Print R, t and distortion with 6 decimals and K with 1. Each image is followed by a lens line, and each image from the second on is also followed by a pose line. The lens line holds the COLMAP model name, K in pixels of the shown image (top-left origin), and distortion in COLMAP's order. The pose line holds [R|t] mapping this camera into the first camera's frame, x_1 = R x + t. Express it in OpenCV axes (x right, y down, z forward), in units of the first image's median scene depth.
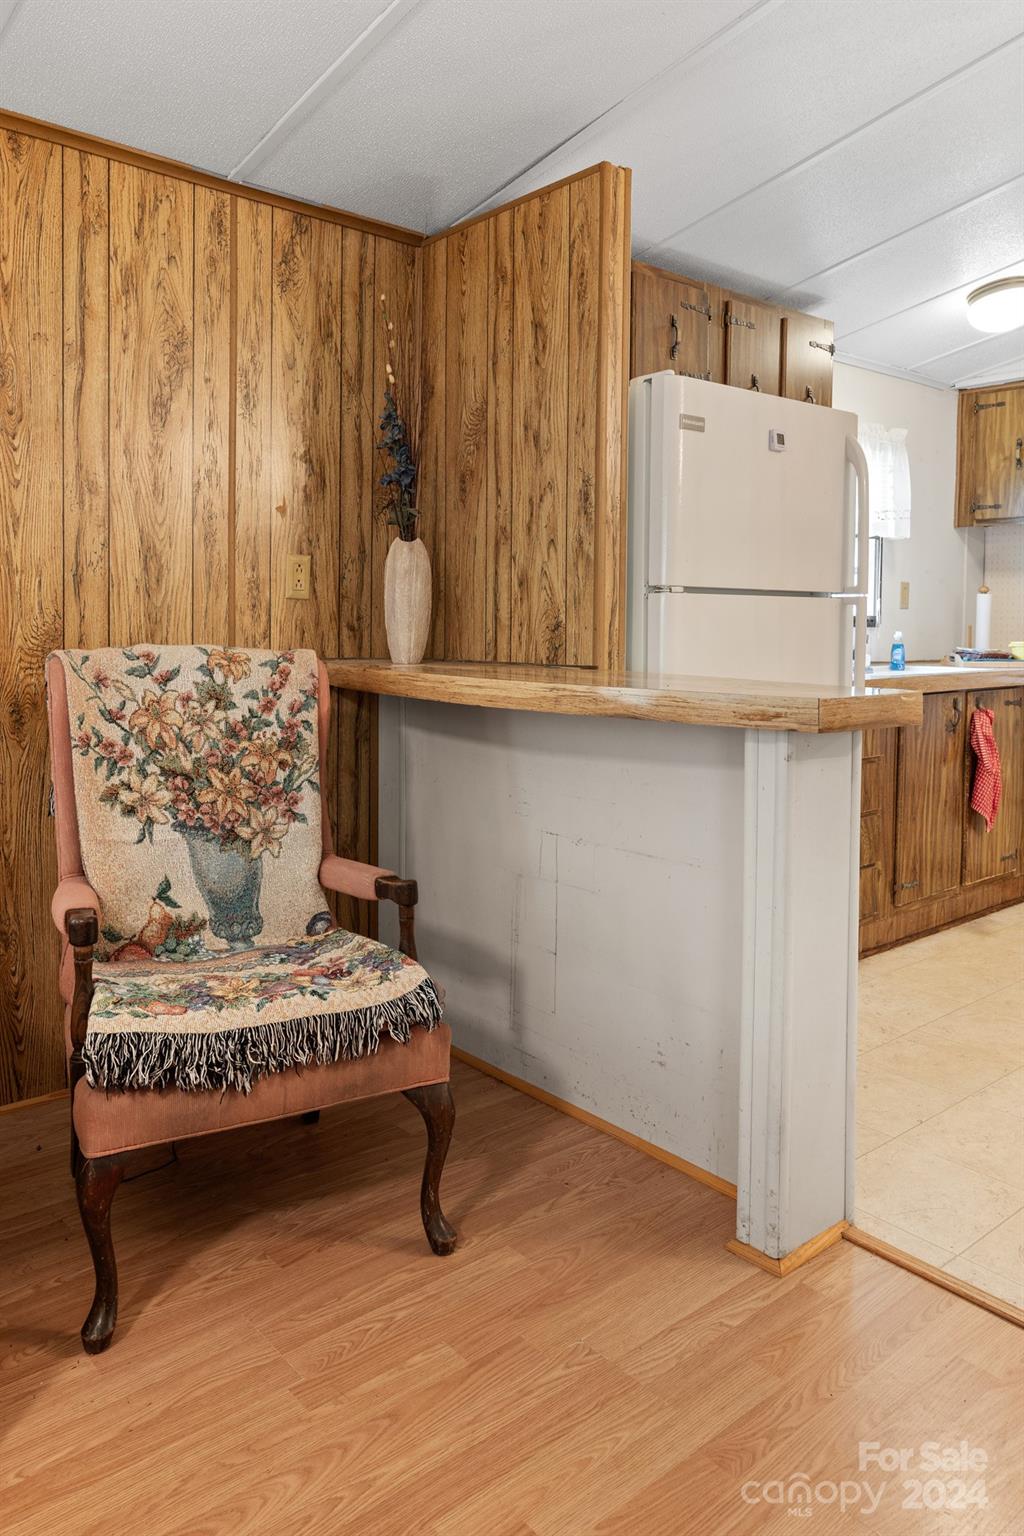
lens RADIAL K [[1124.0, 0, 532.9], [0, 1124.0, 661.8], [0, 0, 1]] dist [-0.000828, -0.000153]
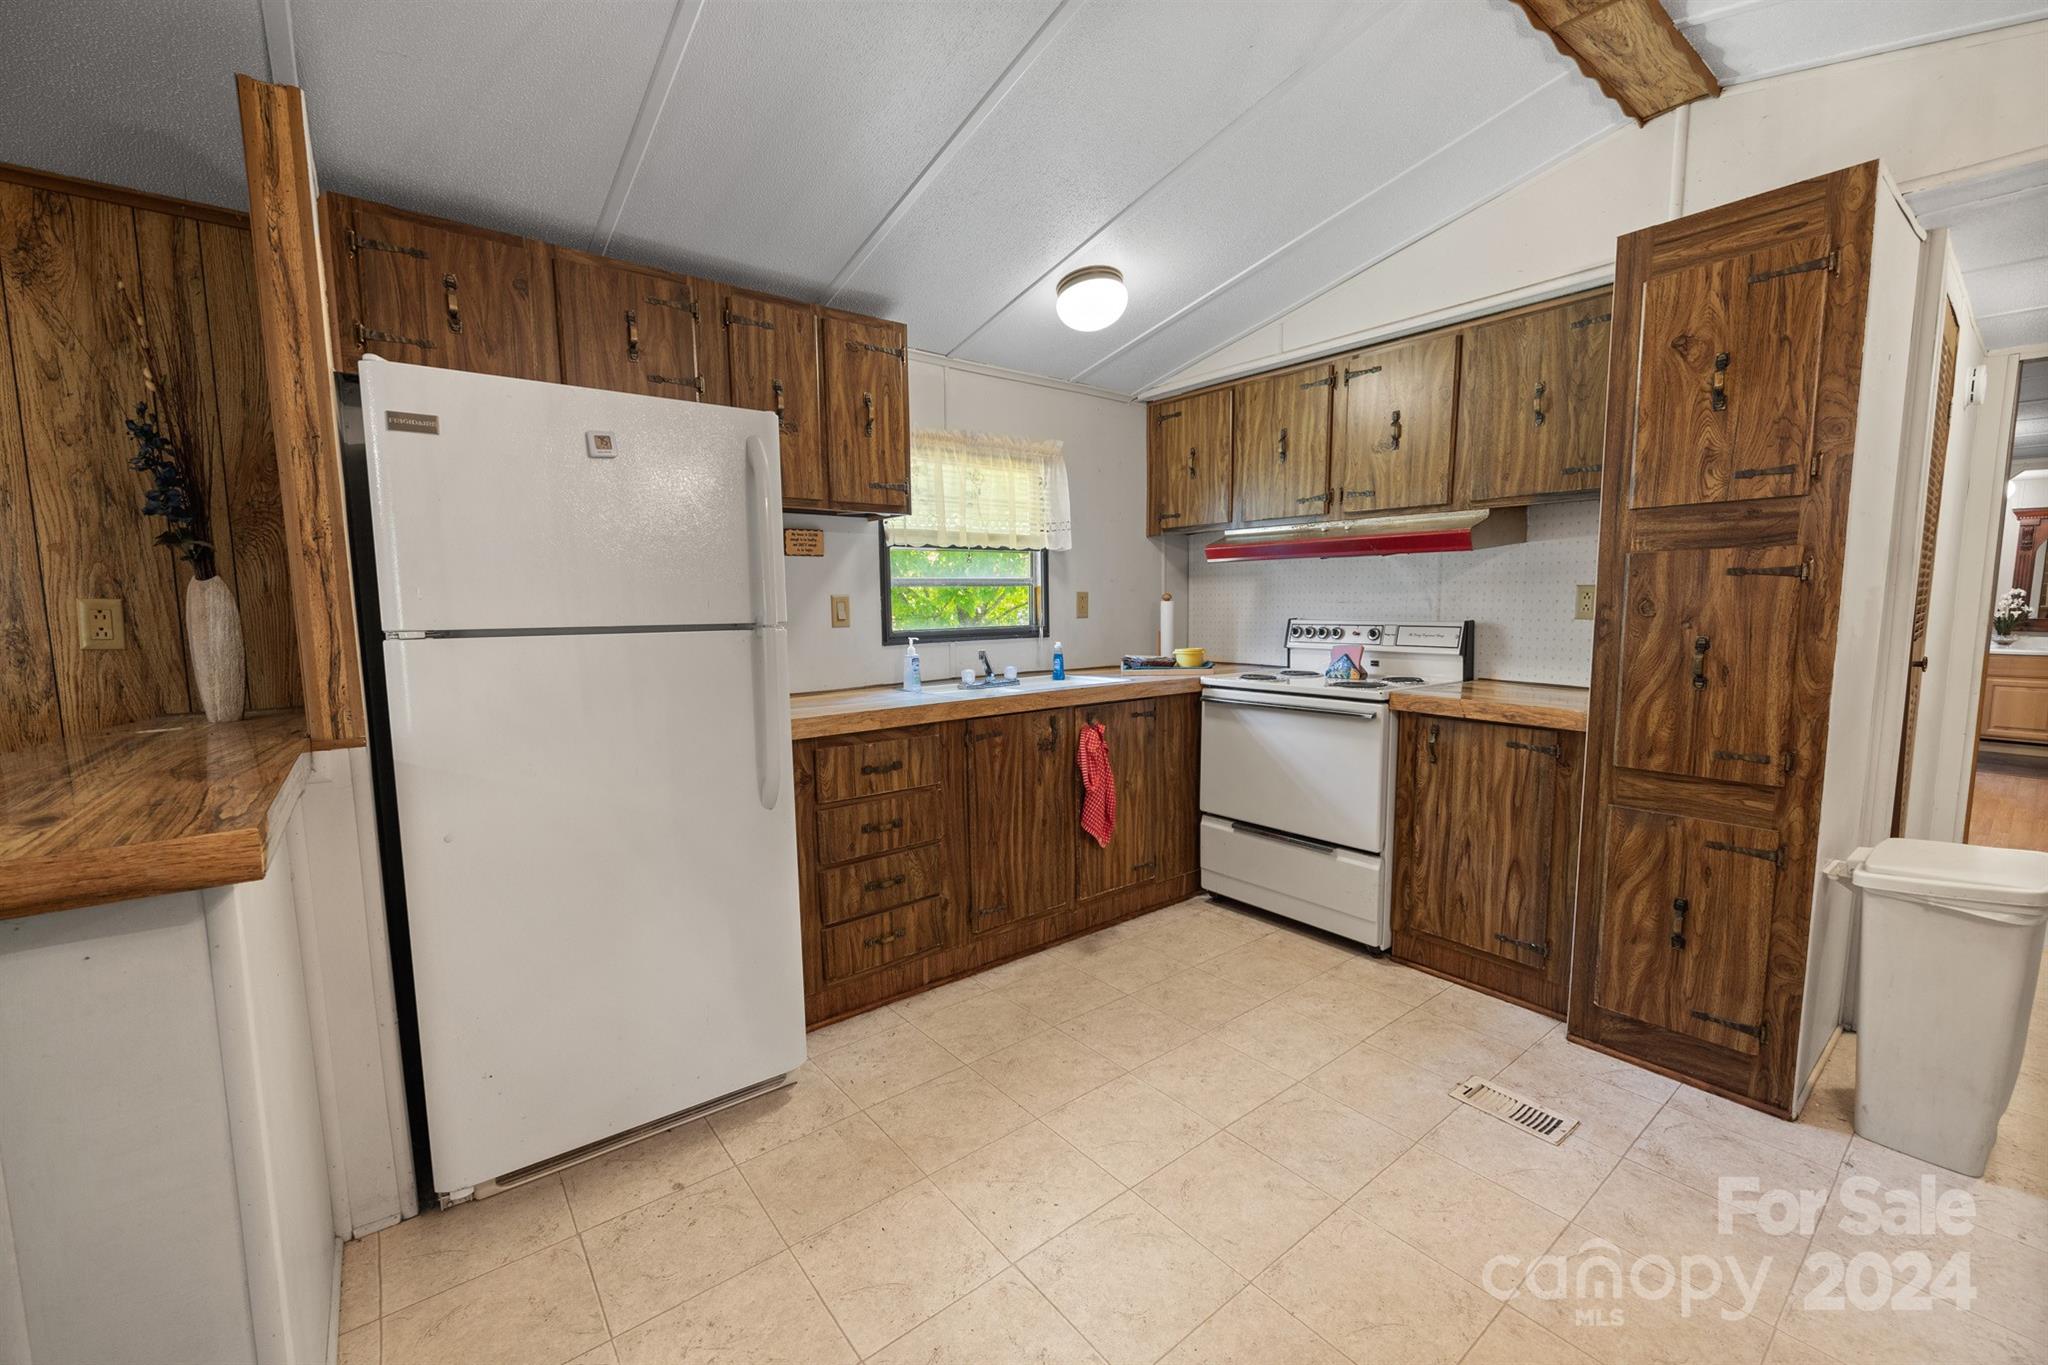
lens RADIAL K [[823.5, 0, 1036.3], [0, 823.5, 690.1], [0, 0, 1]] dist [-0.000050, -0.000279]
pose [[0.998535, -0.018826, -0.050731, 0.552758], [0.021899, 0.997915, 0.060720, -0.047066], [0.049482, -0.061742, 0.996865, 0.399548]]
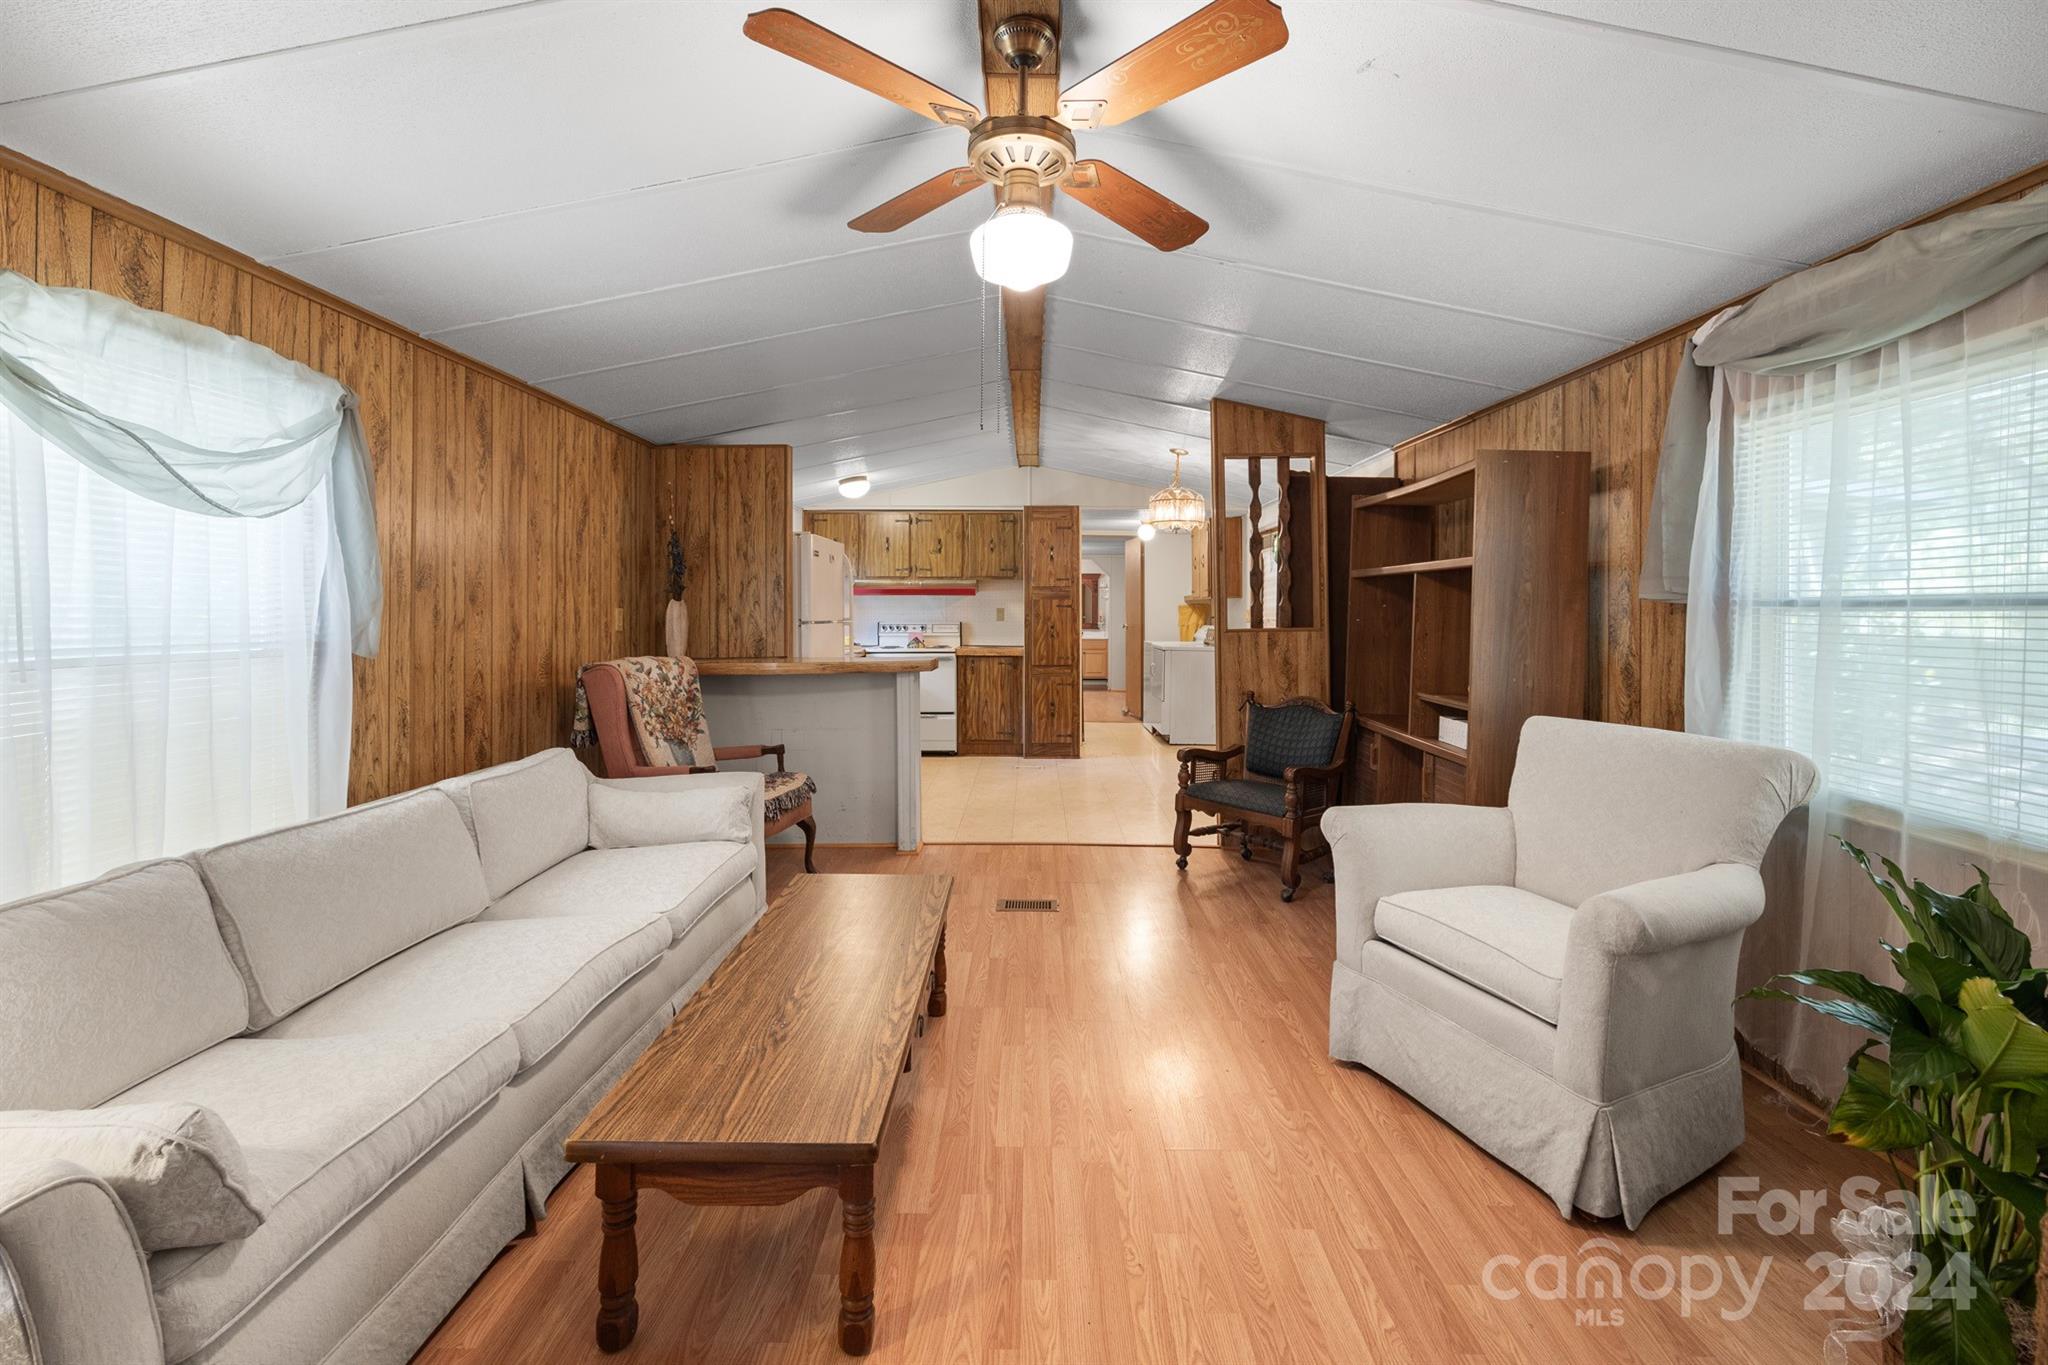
lens RADIAL K [[823.5, 0, 1033.8], [0, 823.5, 613.7], [0, 0, 1]] dist [-0.000050, -0.000279]
pose [[0.665972, -0.018051, 0.745759, -0.795741], [0.046573, 0.998763, -0.017416, -0.028197], [-0.744522, 0.046330, 0.665989, -0.474375]]
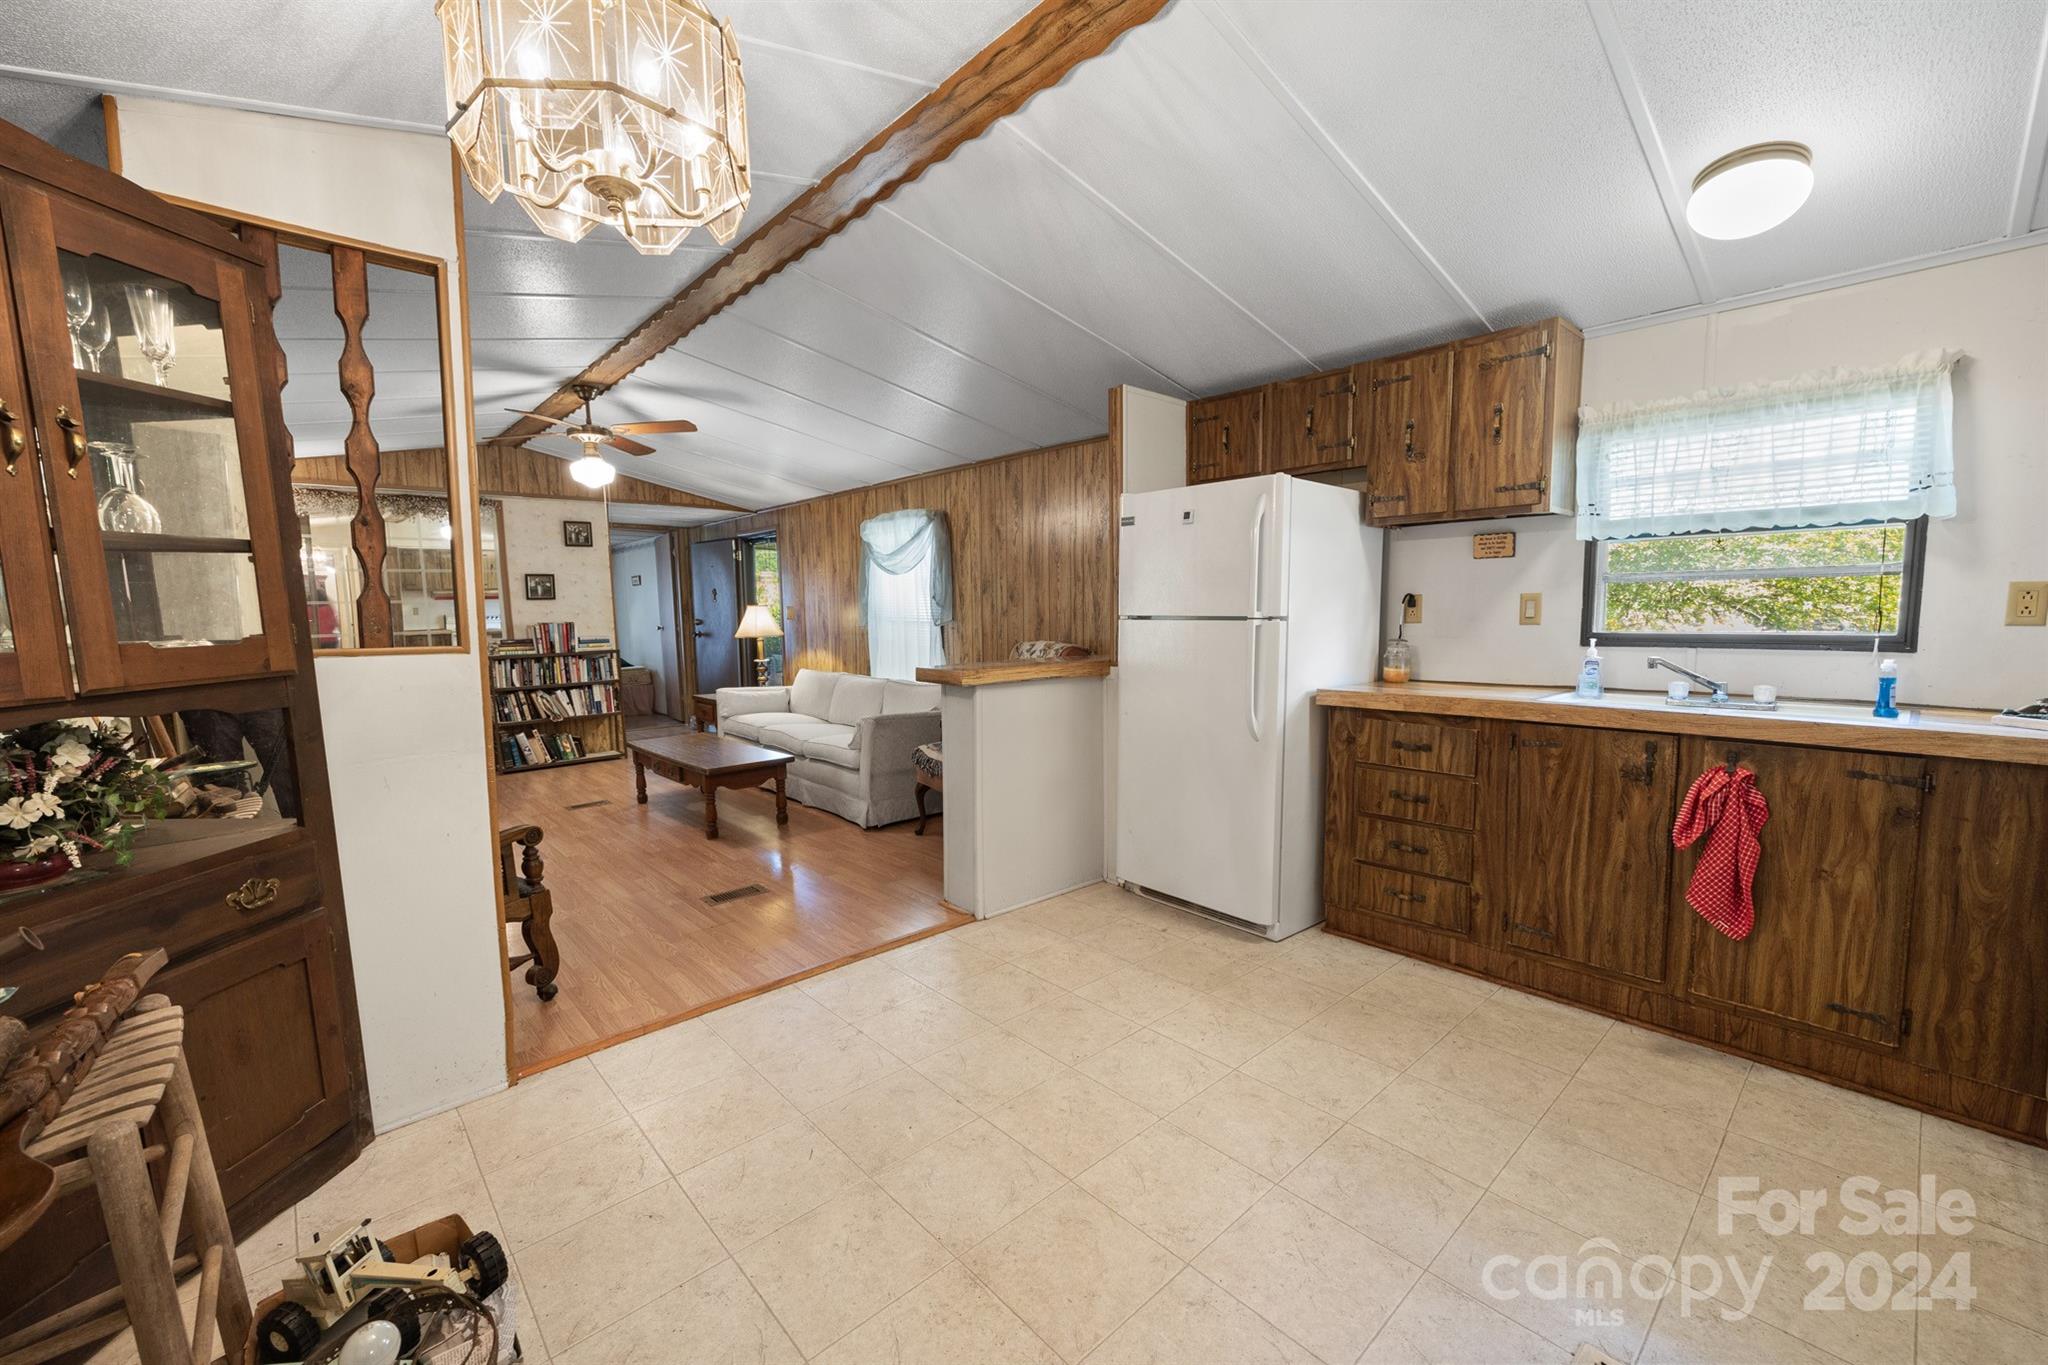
lens RADIAL K [[823.5, 0, 1035.5], [0, 823.5, 691.4], [0, 0, 1]] dist [-0.000050, -0.000279]
pose [[0.018681, 0.088197, -0.995928, 1.307090], [-0.034985, 0.995549, 0.087507, -0.053164], [0.999213, 0.033208, 0.021684, 0.768029]]
